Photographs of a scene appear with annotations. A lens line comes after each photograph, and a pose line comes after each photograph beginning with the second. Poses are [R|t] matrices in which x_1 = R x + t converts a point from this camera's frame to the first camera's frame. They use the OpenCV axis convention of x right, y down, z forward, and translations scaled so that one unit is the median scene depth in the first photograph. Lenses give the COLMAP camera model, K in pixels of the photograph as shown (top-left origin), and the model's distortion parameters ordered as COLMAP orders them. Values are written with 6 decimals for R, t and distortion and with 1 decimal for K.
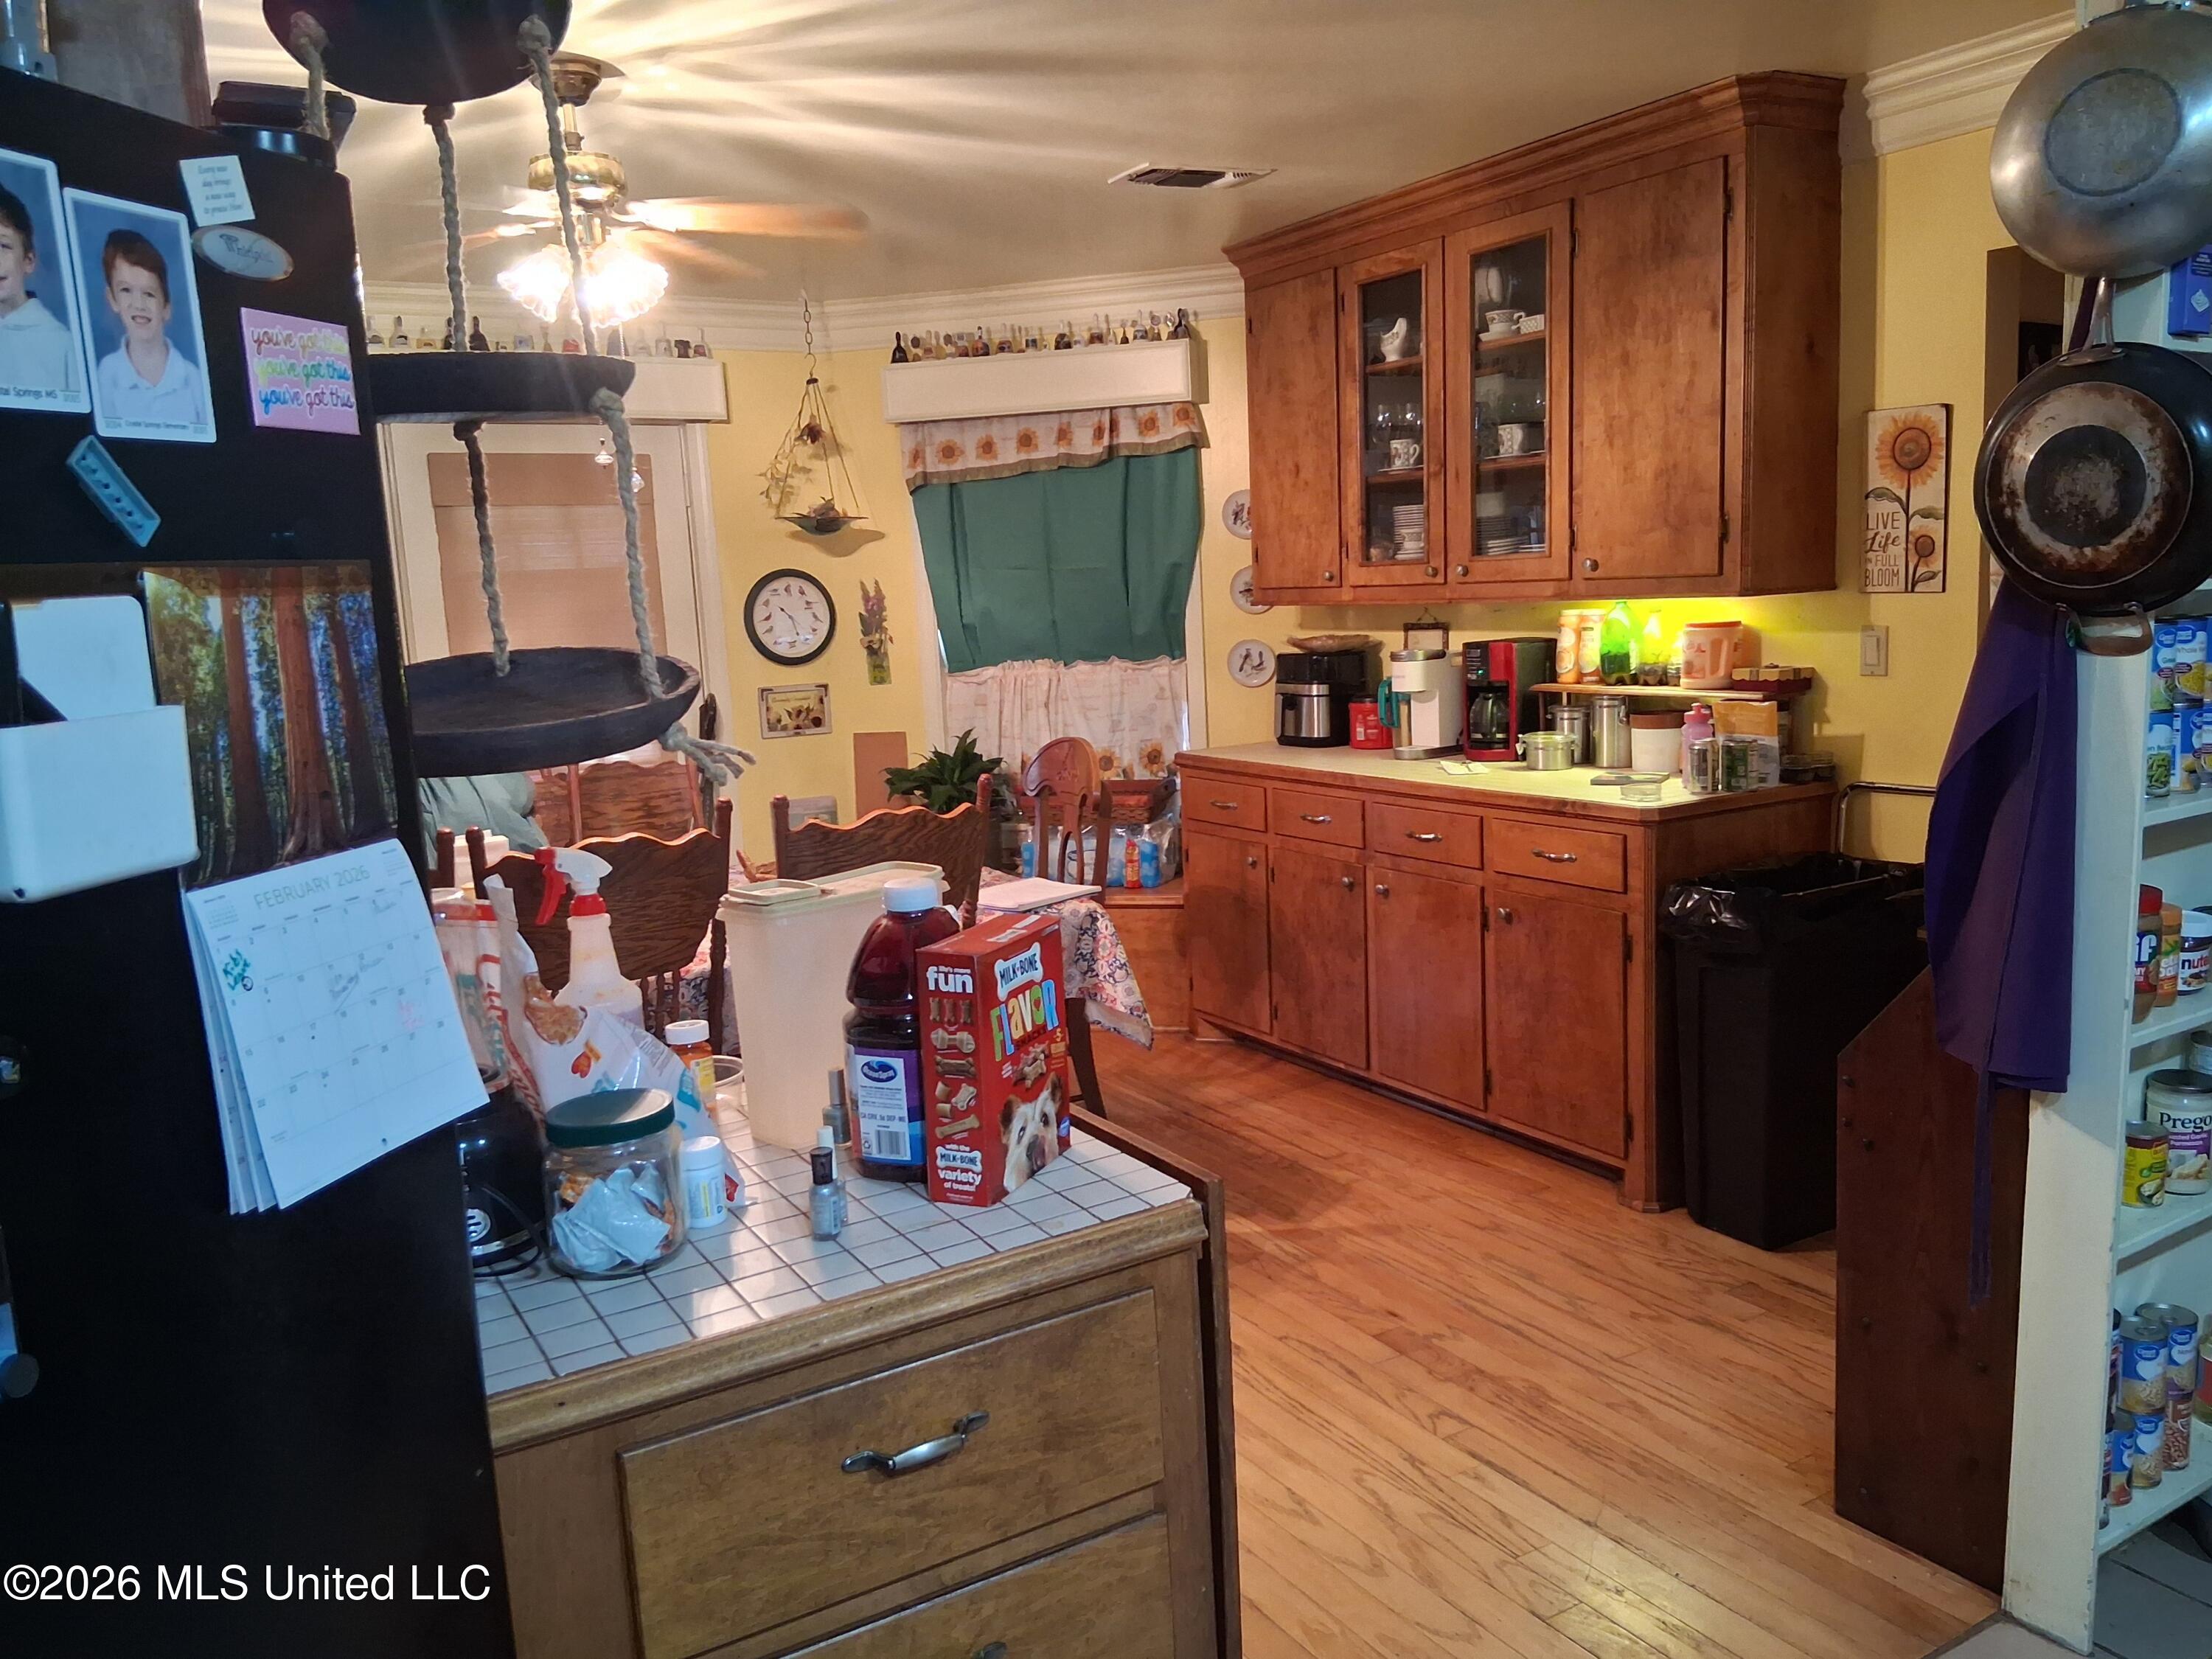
lens RADIAL K [[1676.0, 0, 1106.0], [0, 1676.0, 829.5], [0, 0, 1]] dist [0.115132, -0.158537]
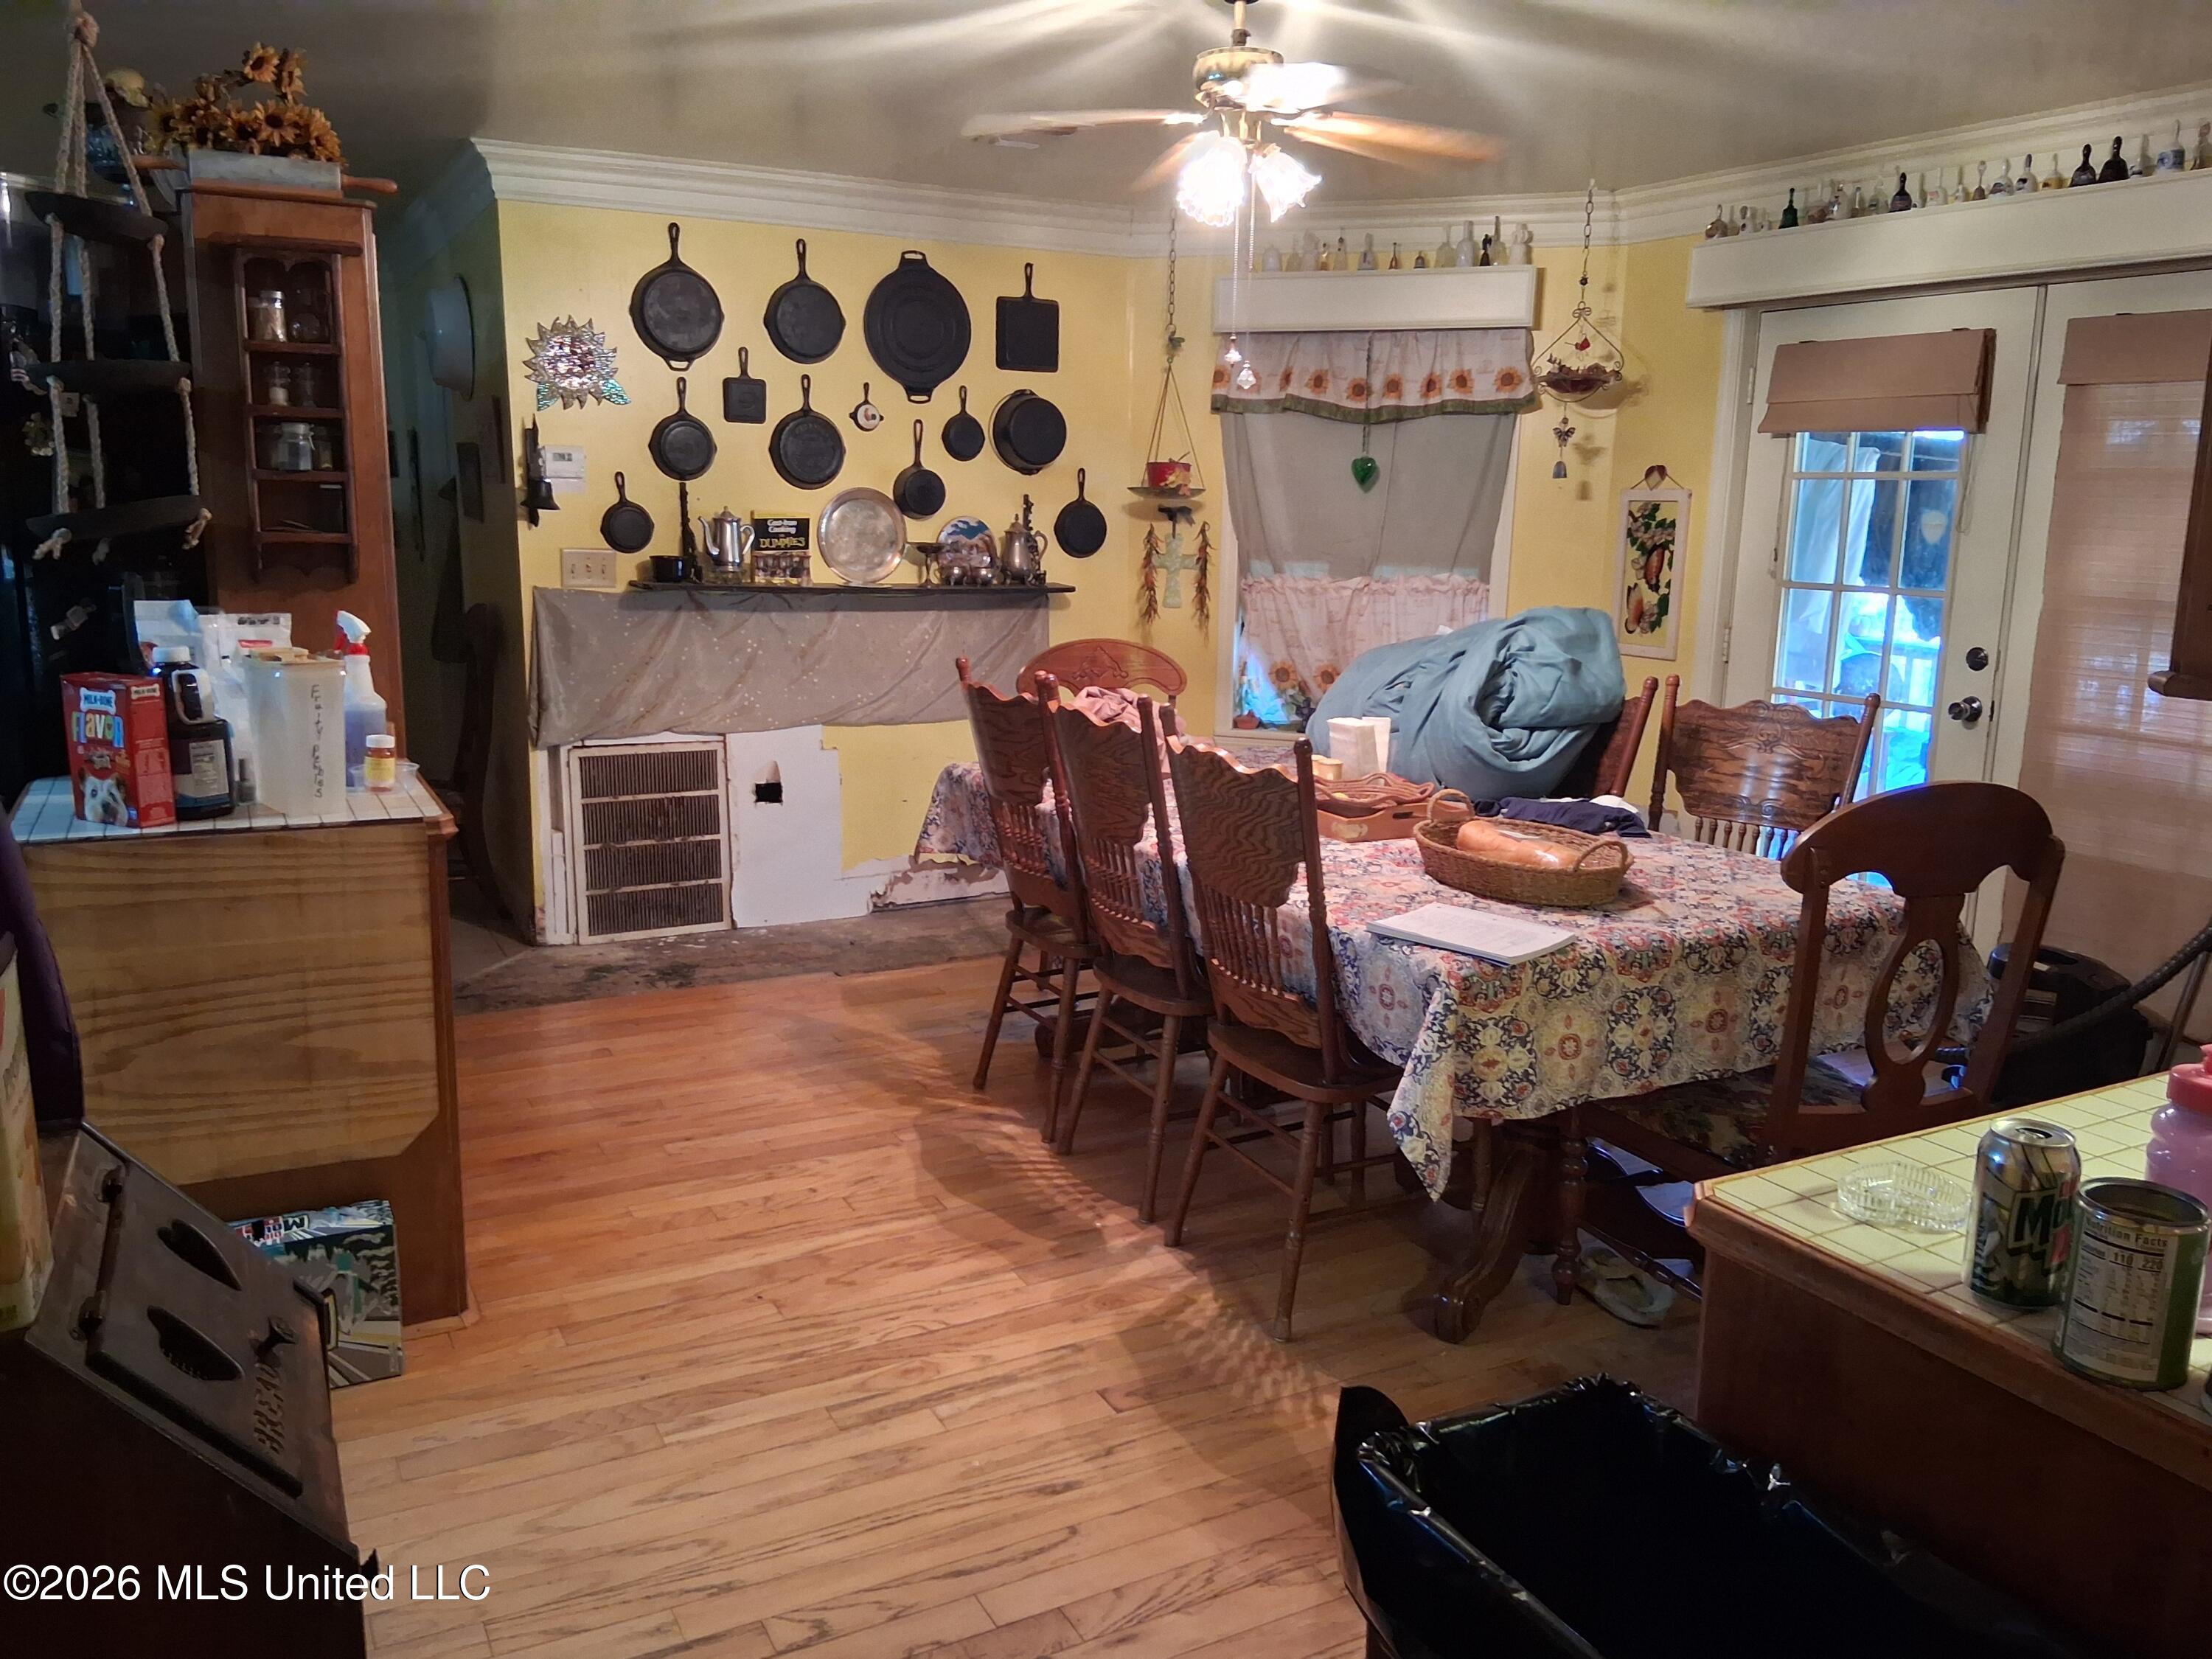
lens RADIAL K [[1668.4, 0, 1096.6], [0, 1668.4, 827.2], [0, 0, 1]] dist [0.135624, -0.230161]
pose [[-0.048883, 0.237670, -0.970115, 0.569675], [-0.164885, 0.956030, 0.242527, -0.134252], [0.985101, 0.171812, -0.007545, 0.727464]]
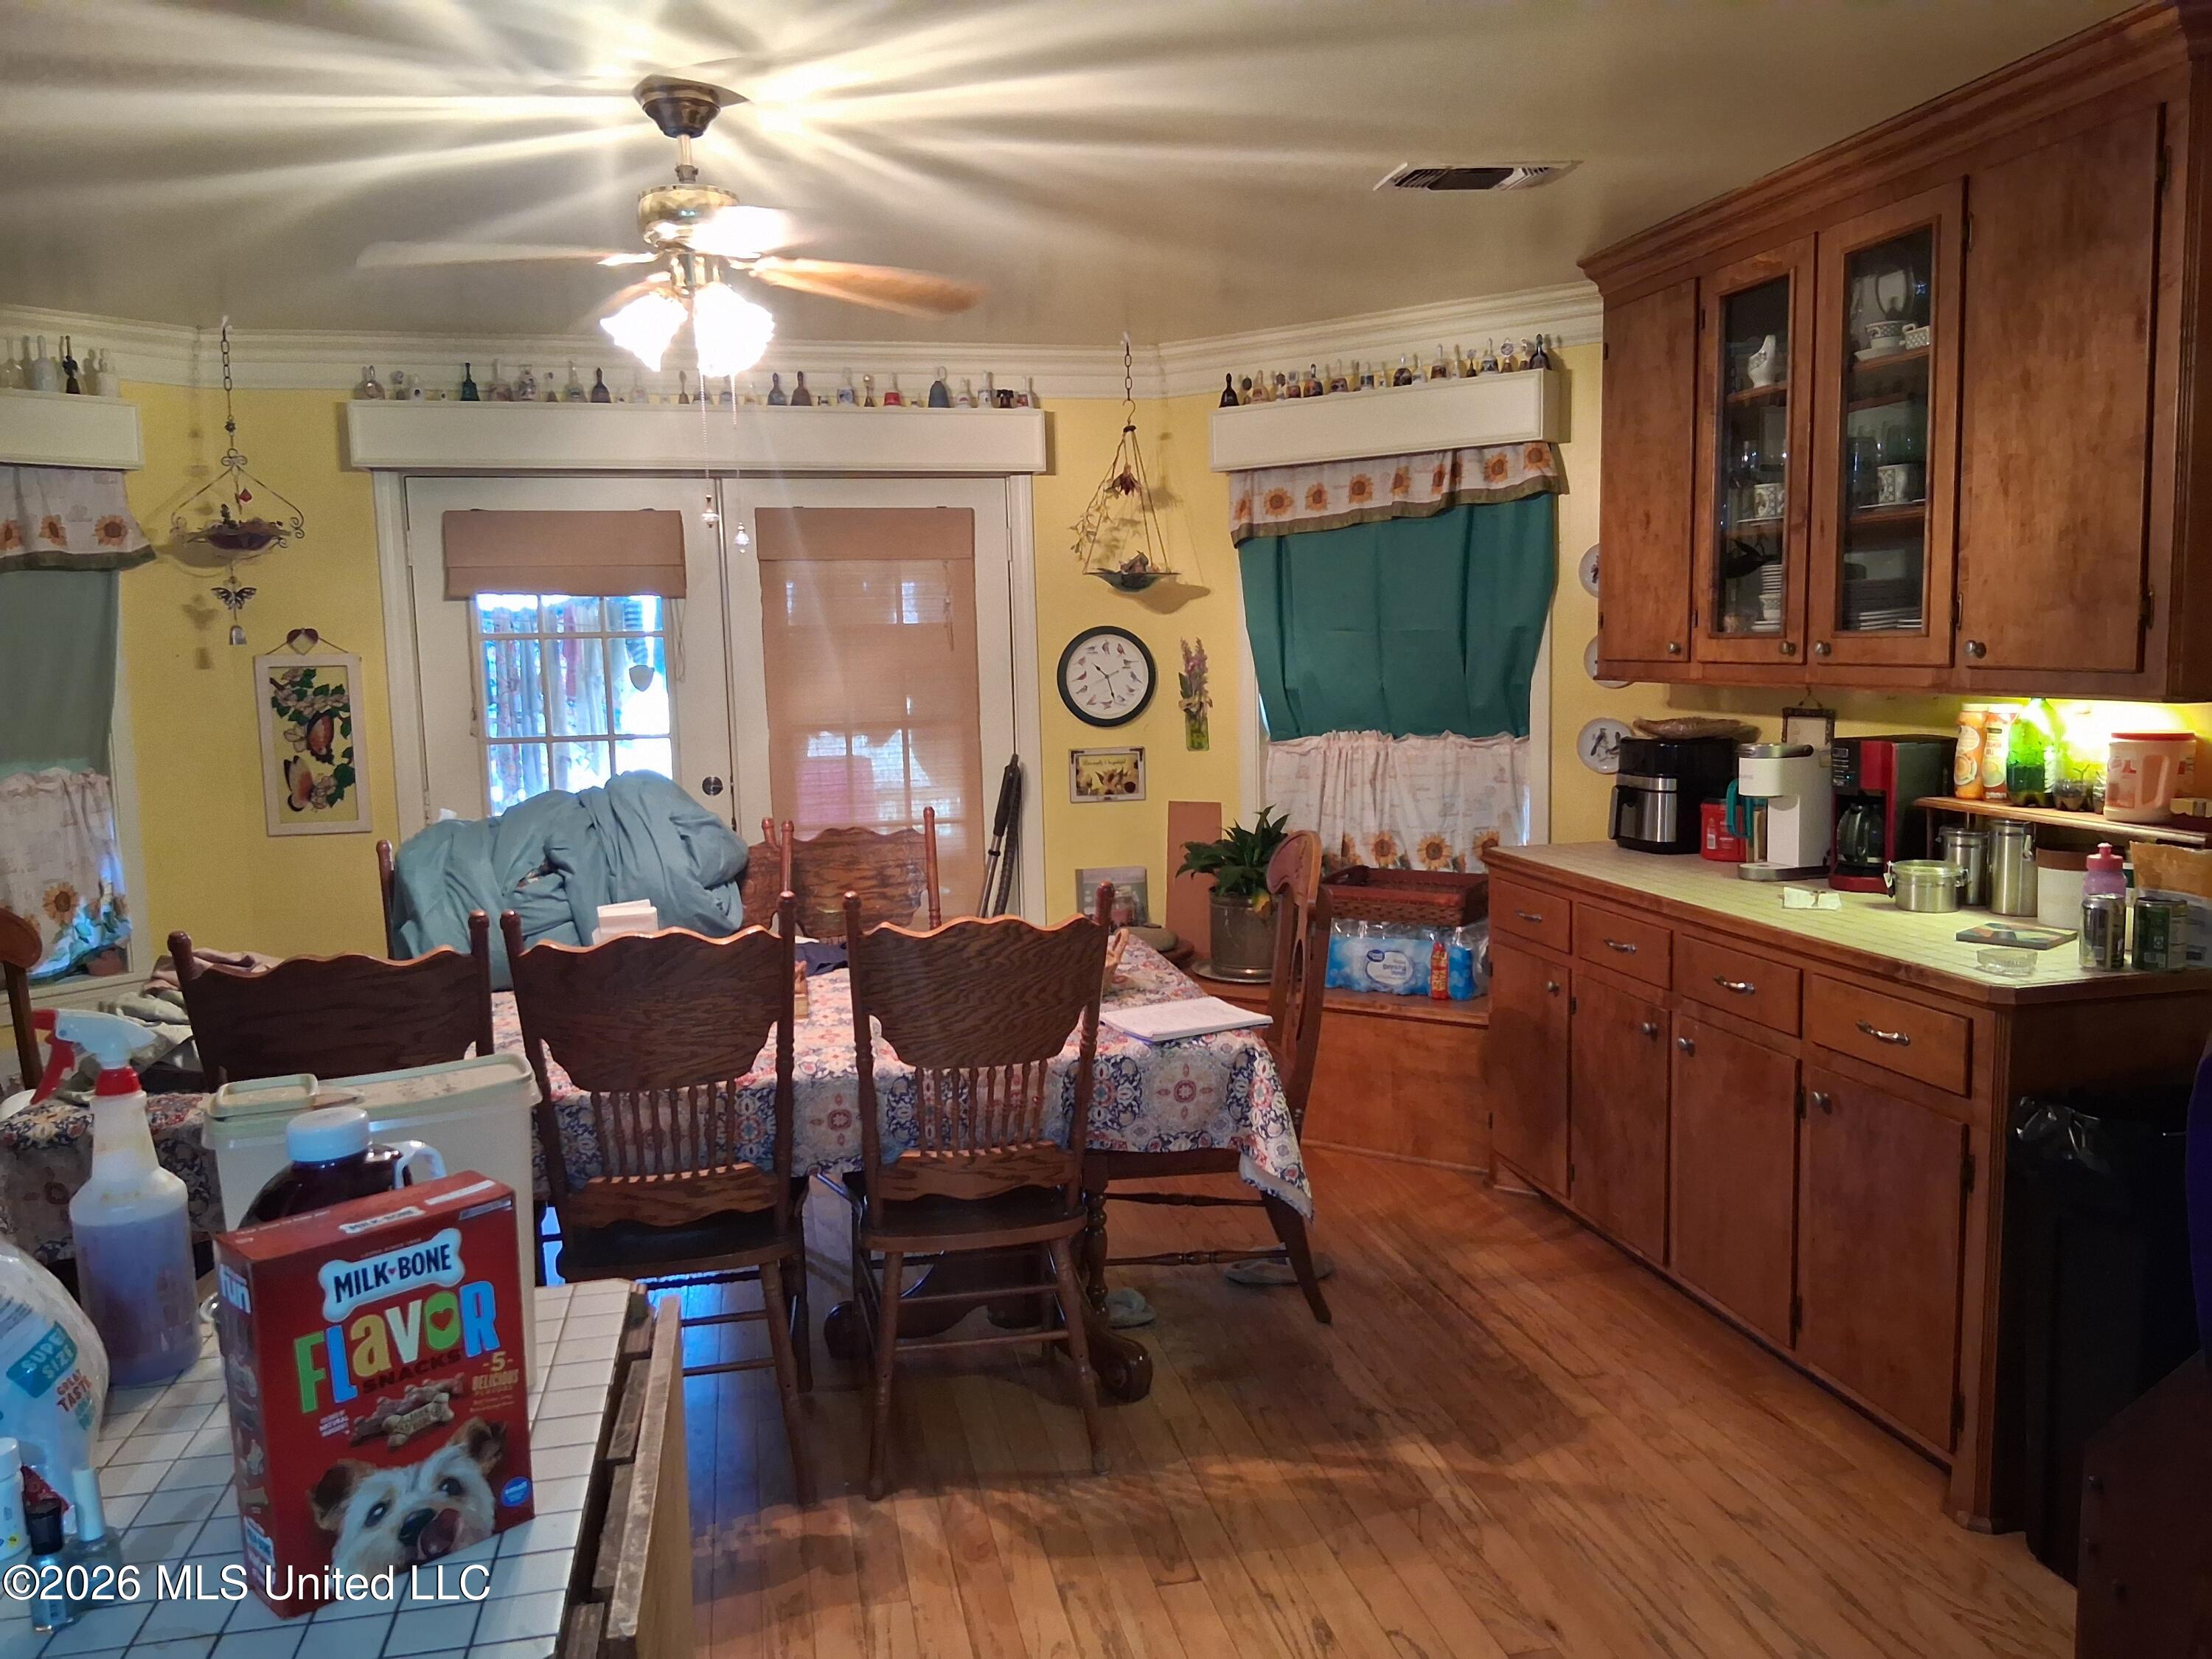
lens RADIAL K [[1668.4, 0, 1096.6], [0, 1668.4, 827.2], [0, 0, 1]] dist [0.135624, -0.230161]
pose [[0.946401, 0.058852, -0.317587, 0.154964], [-0.066811, 0.997664, -0.014218, -0.038604], [0.316008, 0.034674, 0.948123, 0.153340]]
